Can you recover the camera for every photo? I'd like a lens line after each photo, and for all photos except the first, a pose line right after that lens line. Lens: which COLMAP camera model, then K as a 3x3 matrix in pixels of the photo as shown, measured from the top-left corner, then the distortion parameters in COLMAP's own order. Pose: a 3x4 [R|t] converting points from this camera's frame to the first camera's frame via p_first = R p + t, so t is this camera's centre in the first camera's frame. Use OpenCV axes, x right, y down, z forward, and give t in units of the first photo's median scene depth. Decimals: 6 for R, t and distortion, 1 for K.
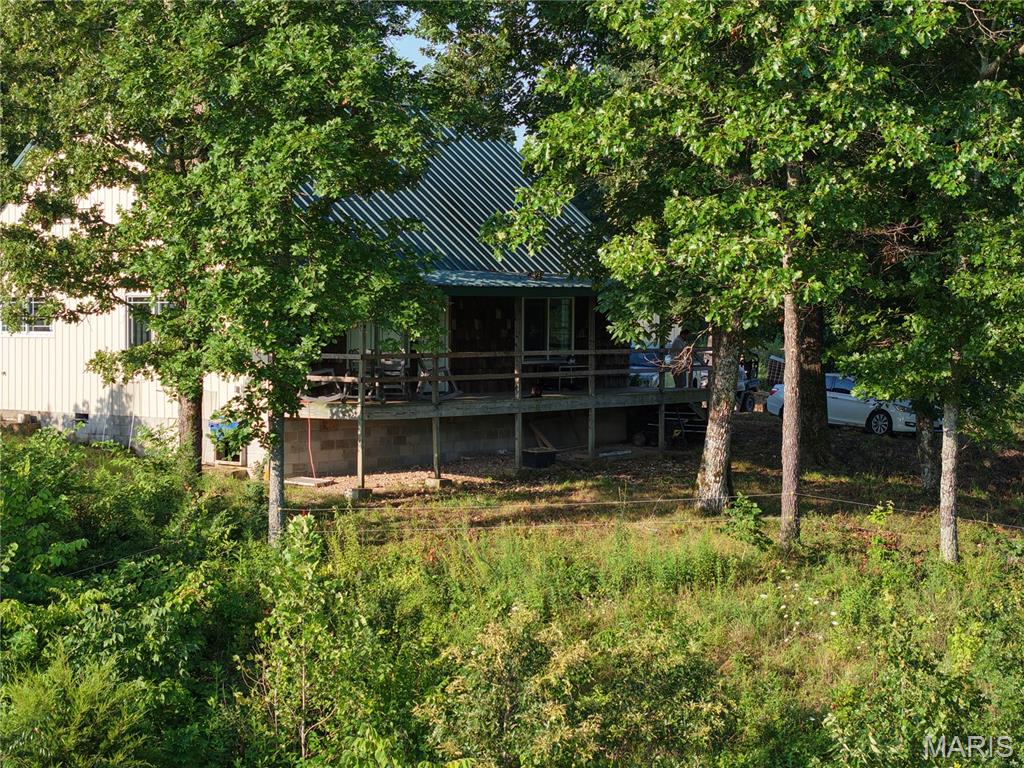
lens RADIAL K [[2208.5, 0, 512.0], [0, 2208.5, 384.0], [0, 0, 1]] dist [-0.190908, 0.543816]
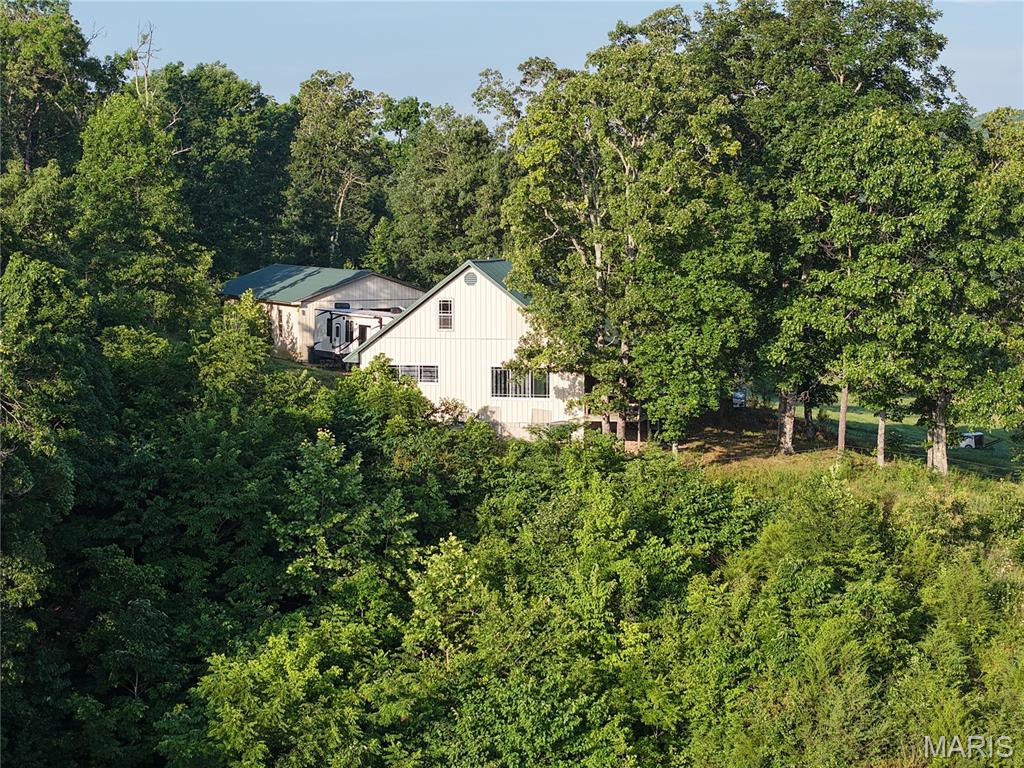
lens RADIAL K [[2208.5, 0, 512.0], [0, 2208.5, 384.0], [0, 0, 1]] dist [-0.190908, 0.543816]
pose [[0.900039, -0.039745, 0.433993, -1.215467], [0.019270, 0.998488, 0.051477, -0.148469], [-0.435383, -0.037968, 0.899444, -1.065739]]
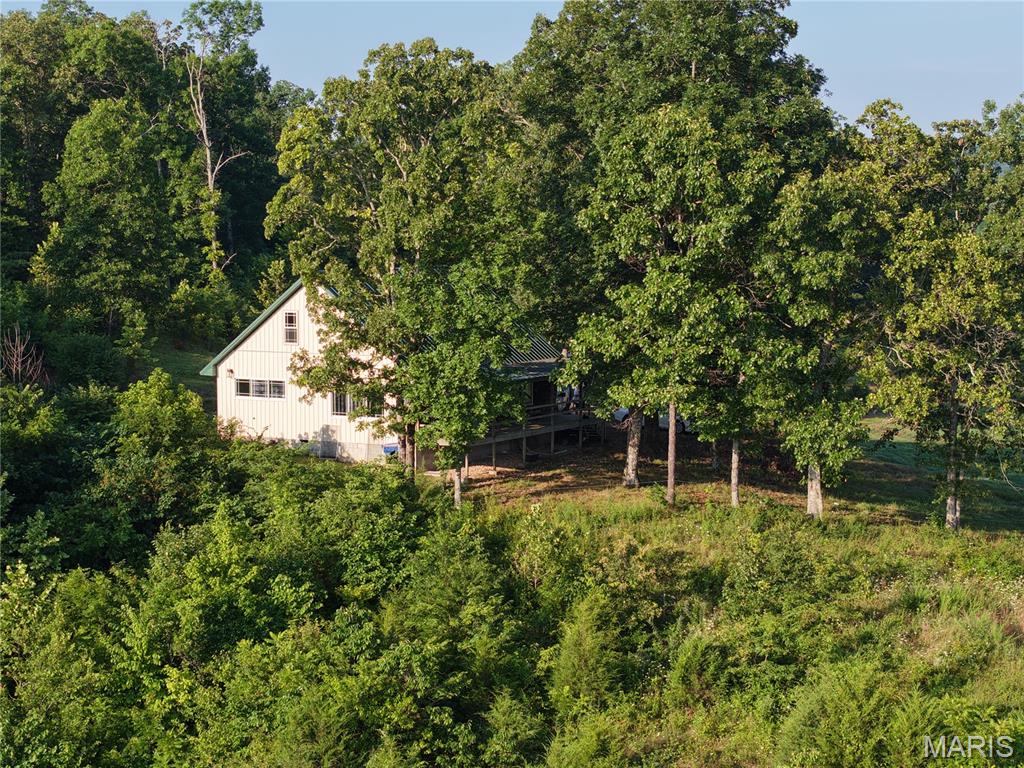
lens RADIAL K [[2208.5, 0, 512.0], [0, 2208.5, 384.0], [0, 0, 1]] dist [-0.190908, 0.543816]
pose [[0.987602, -0.018430, 0.155891, -0.364888], [0.011209, 0.998829, 0.047071, -0.148245], [-0.156576, -0.044740, 0.986652, -1.164678]]
